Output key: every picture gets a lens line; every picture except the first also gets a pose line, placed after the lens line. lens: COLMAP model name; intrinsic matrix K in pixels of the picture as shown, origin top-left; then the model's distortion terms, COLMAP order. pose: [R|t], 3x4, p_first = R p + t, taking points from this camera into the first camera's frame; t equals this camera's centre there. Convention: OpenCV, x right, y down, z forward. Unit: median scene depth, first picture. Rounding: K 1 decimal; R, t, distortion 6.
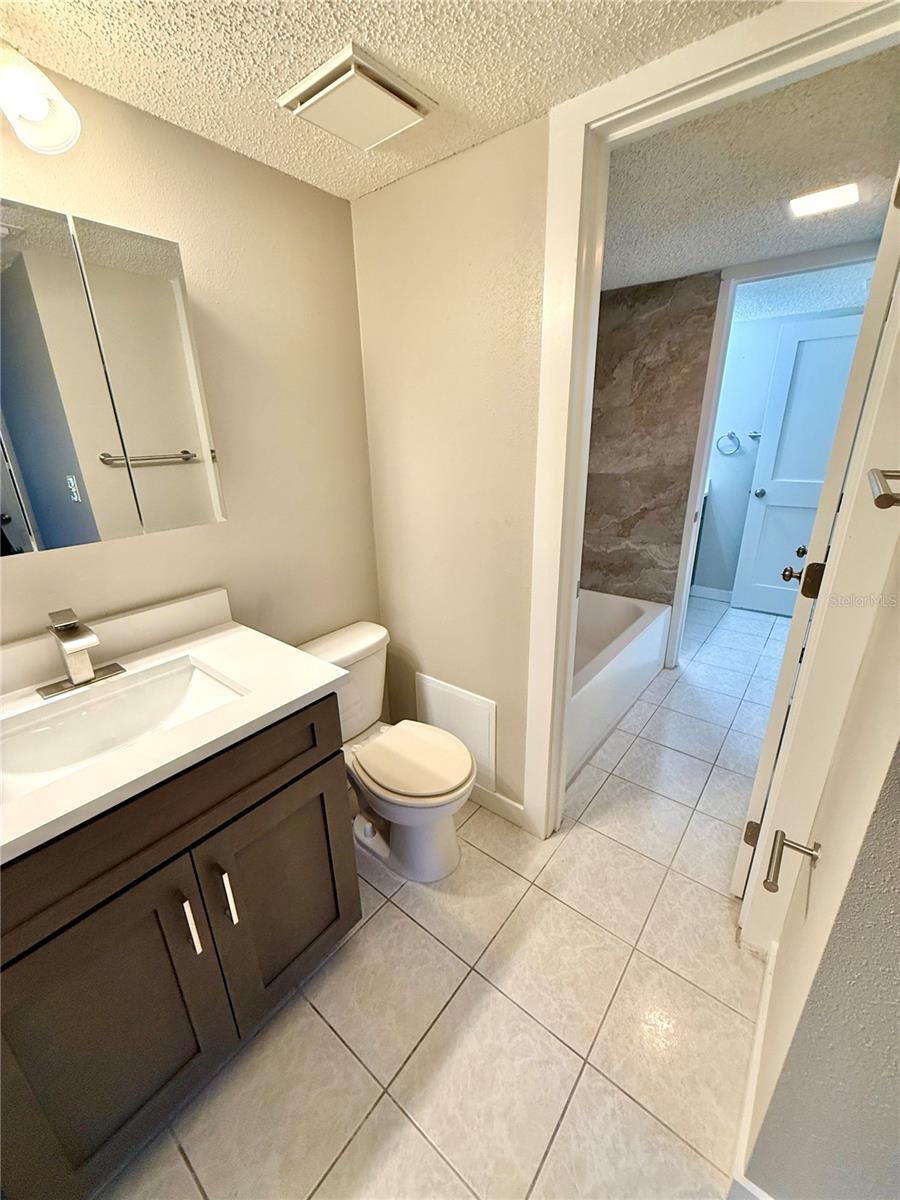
lens RADIAL K [[479.1, 0, 451.4], [0, 479.1, 595.5], [0, 0, 1]] dist [0.004312, -0.000205]
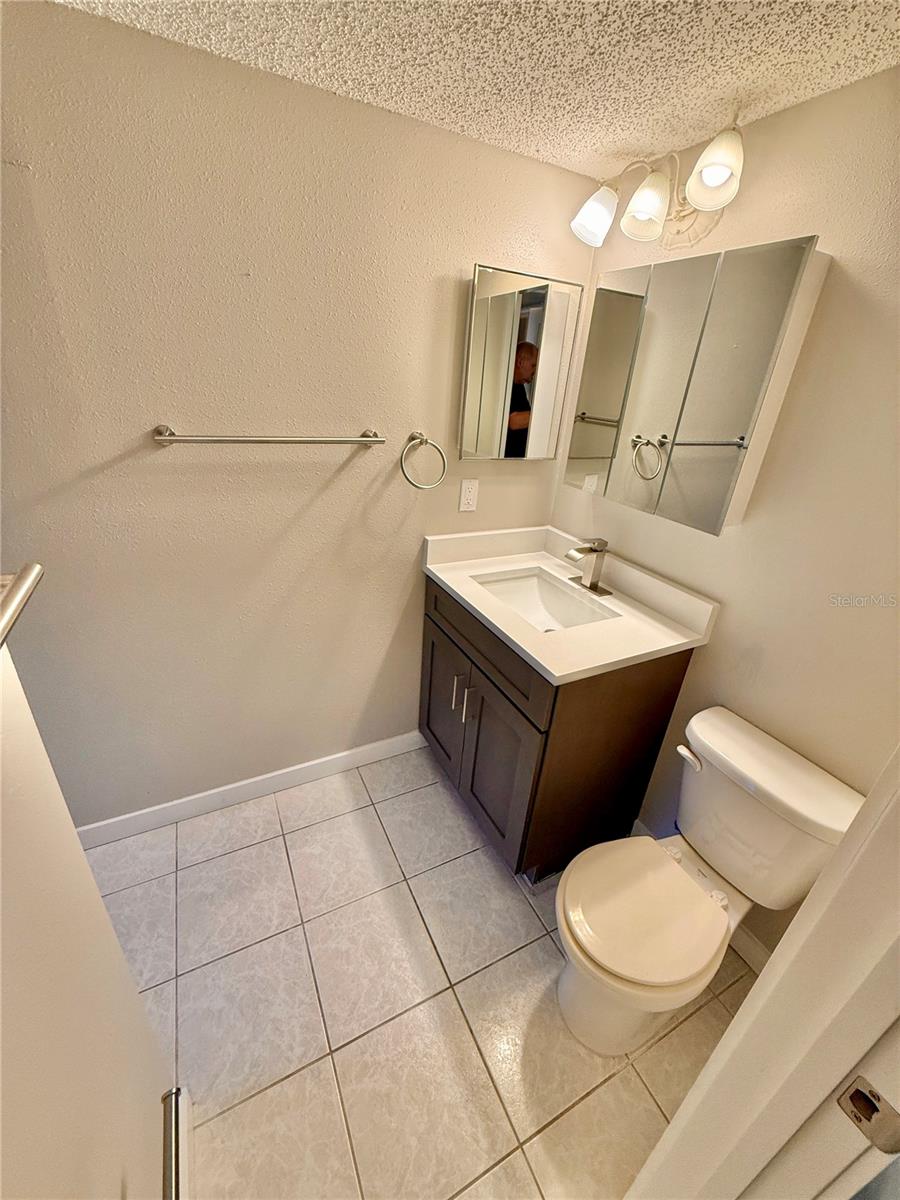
lens RADIAL K [[479.1, 0, 452.1], [0, 479.1, 602.0], [0, 0, 1]] dist [0.004312, -0.000205]
pose [[-0.410603, 0.383189, -0.827389, 0.649583], [-0.363812, 0.763201, 0.534008, -0.415339], [0.836090, 0.520279, -0.173964, 0.883238]]
